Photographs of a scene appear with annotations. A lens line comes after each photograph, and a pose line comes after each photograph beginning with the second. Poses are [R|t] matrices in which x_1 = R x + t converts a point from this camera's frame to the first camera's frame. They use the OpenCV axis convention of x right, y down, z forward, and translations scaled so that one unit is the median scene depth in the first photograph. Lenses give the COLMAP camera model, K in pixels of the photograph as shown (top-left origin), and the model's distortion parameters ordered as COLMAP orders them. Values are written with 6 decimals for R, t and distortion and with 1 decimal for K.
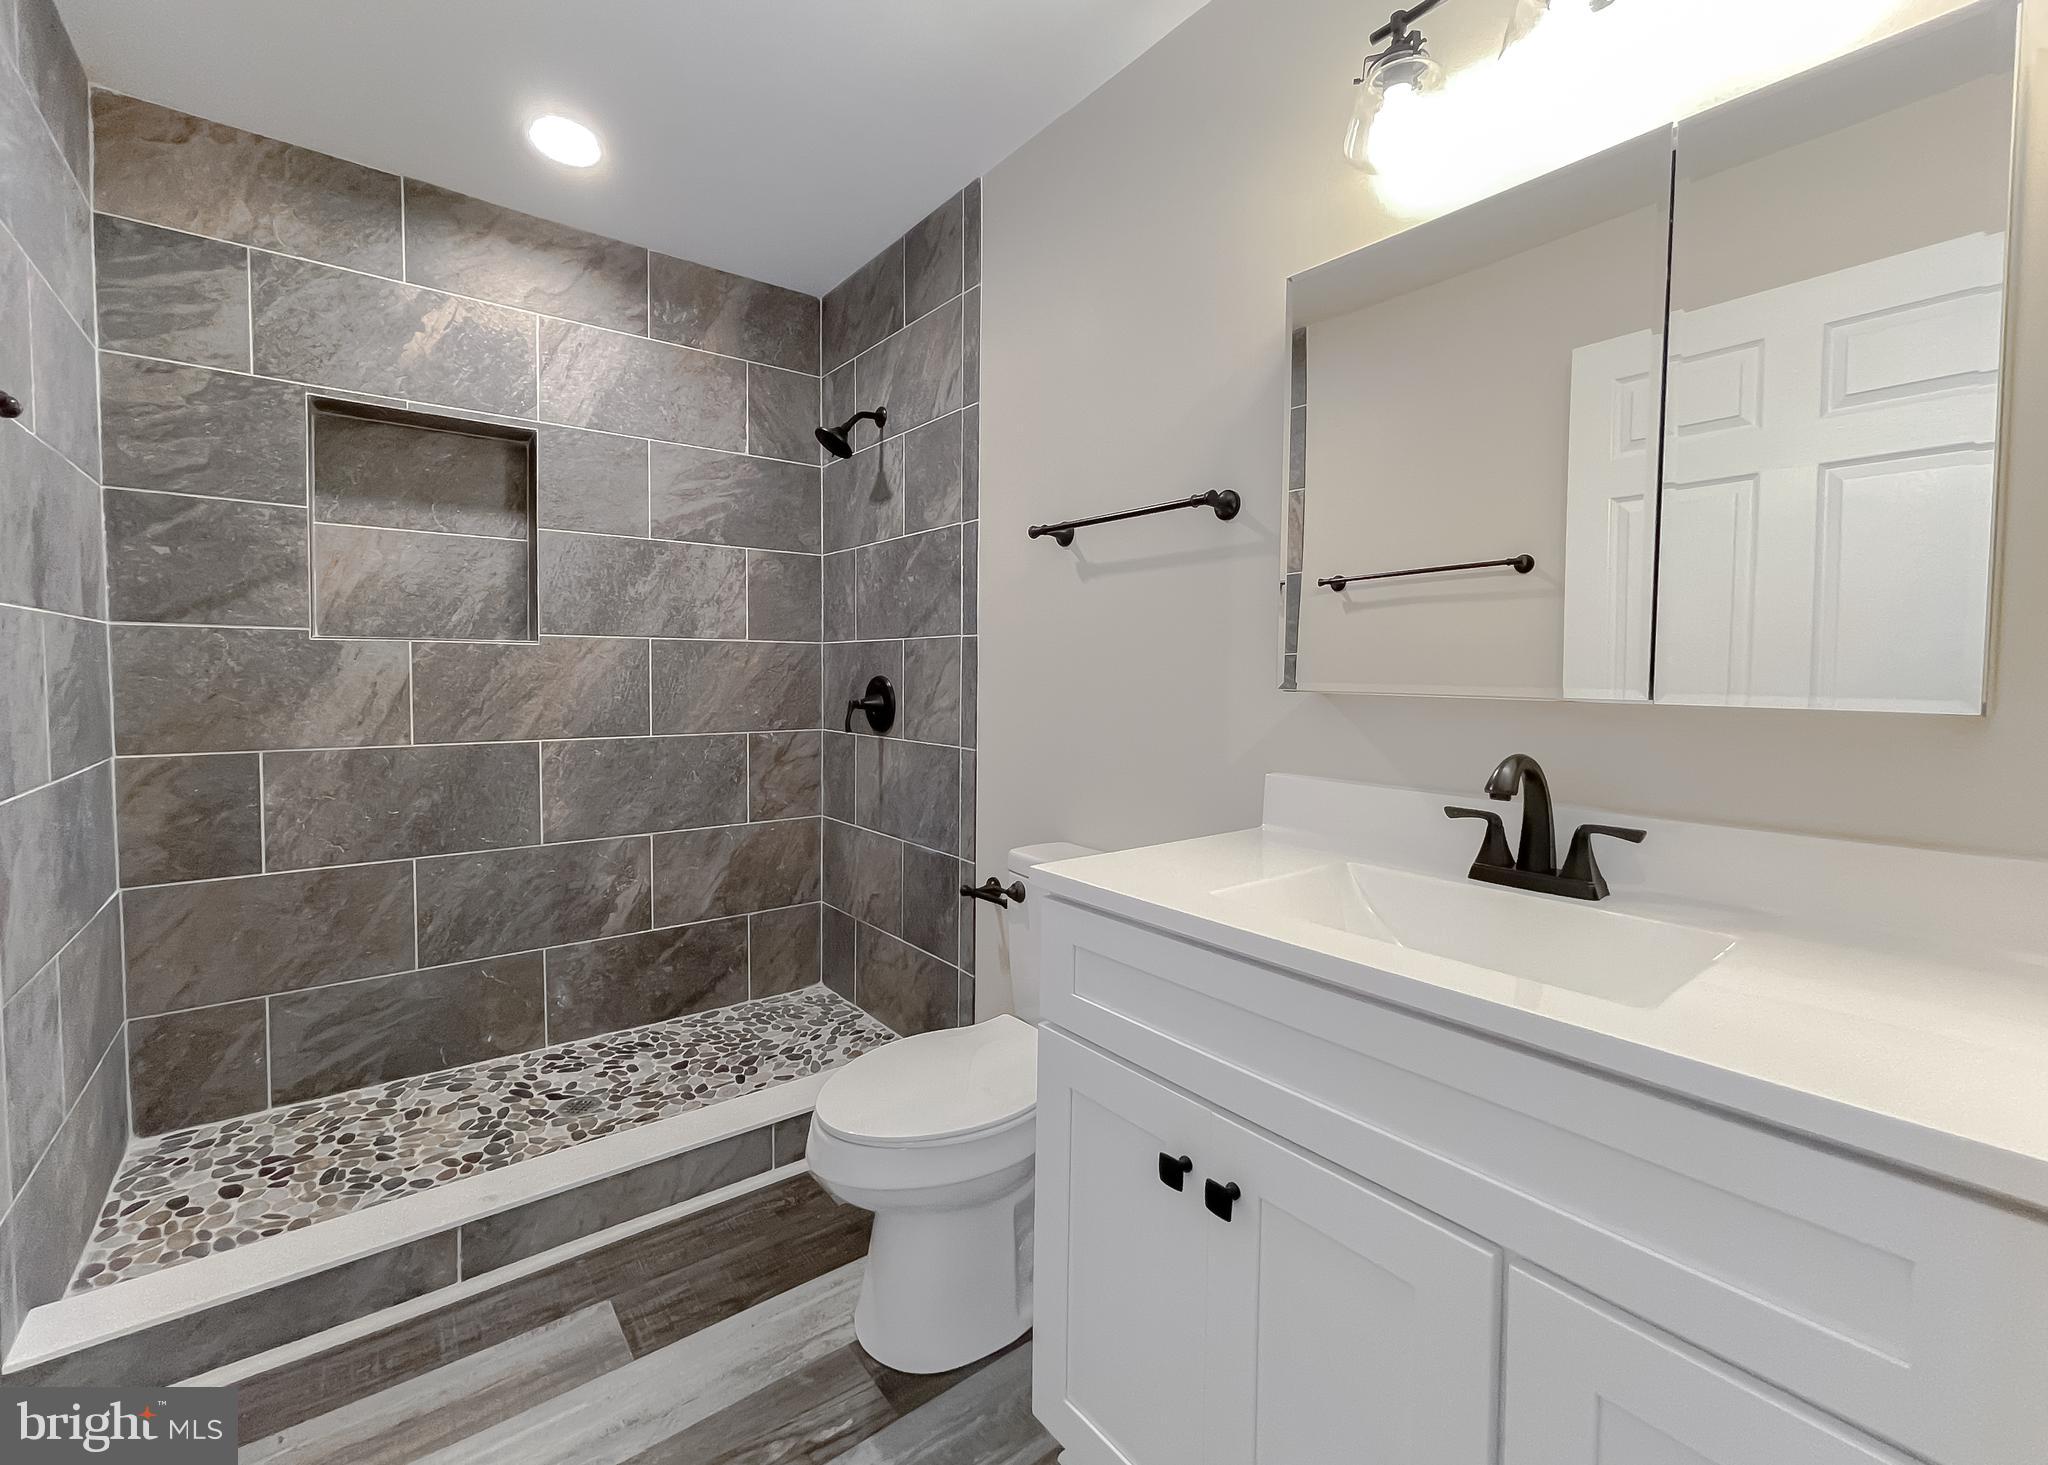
lens RADIAL K [[855.3, 0, 1014.0], [0, 855.3, 703.9], [0, 0, 1]] dist [-0.000407, 0.000707]
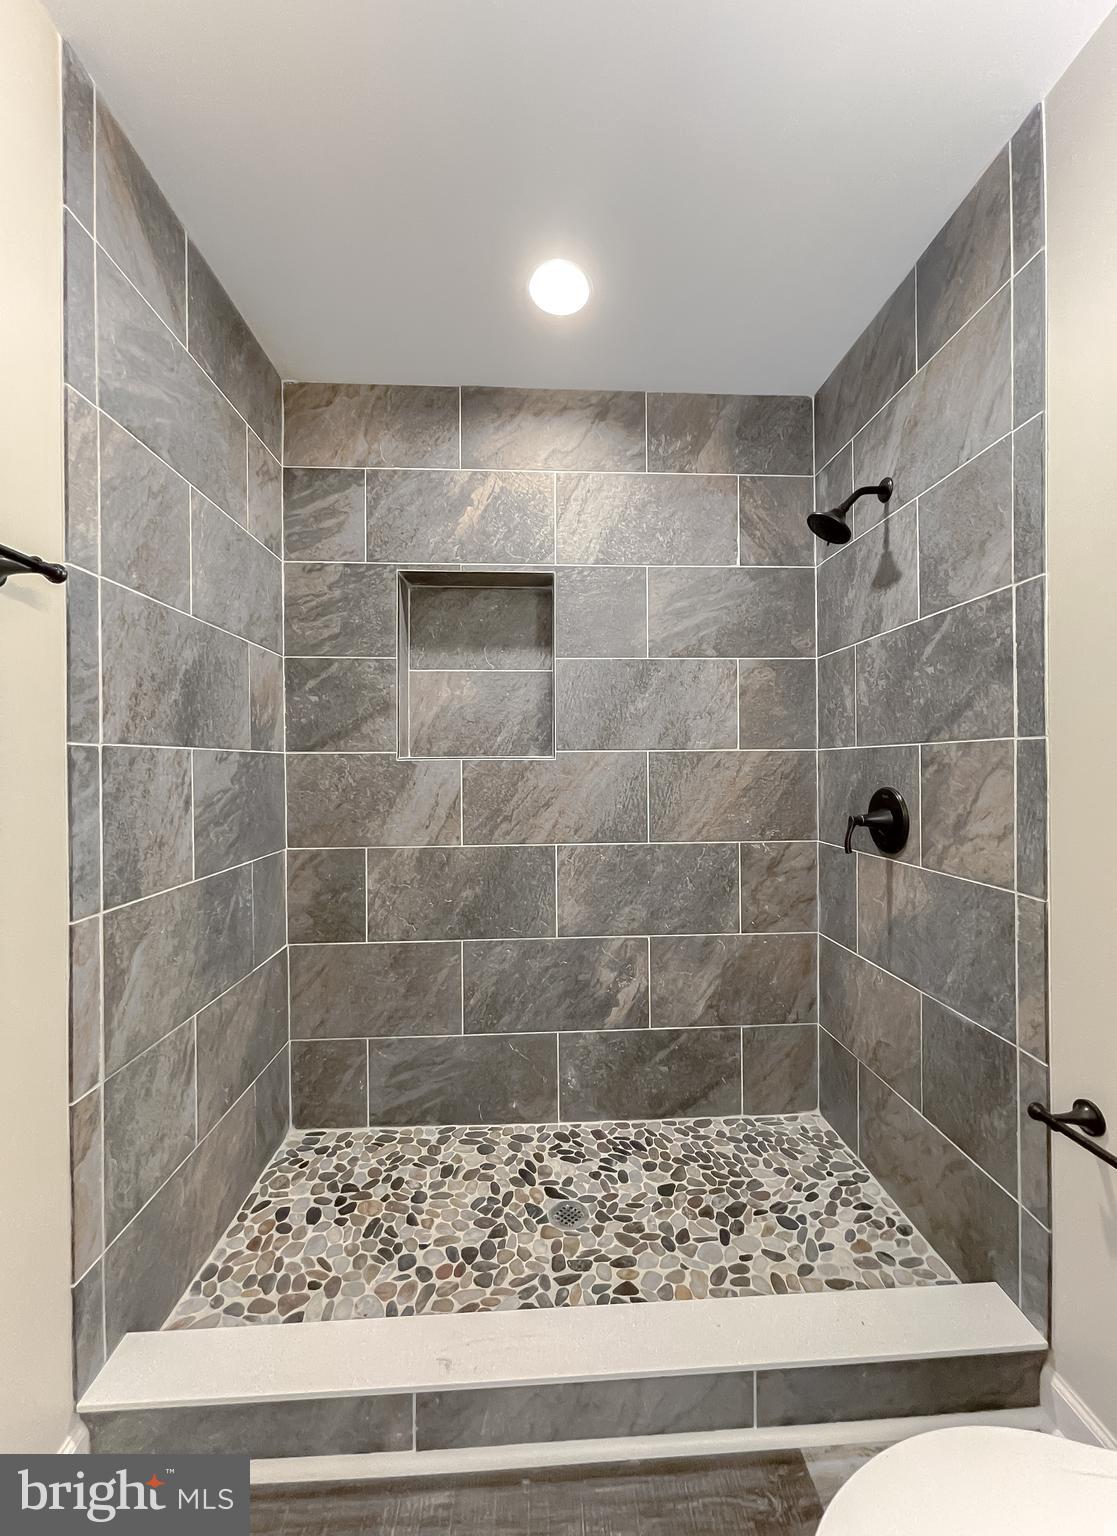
lens RADIAL K [[668.3, 0, 558.5], [0, 668.3, 768.0], [0, 0, 1]] dist [0.001378, 0.000457]
pose [[0.829461, -0.013477, -0.558402, -0.060219], [-0.007805, 0.999332, -0.035712, -0.028052], [0.558510, 0.033980, 0.828801, 0.281941]]
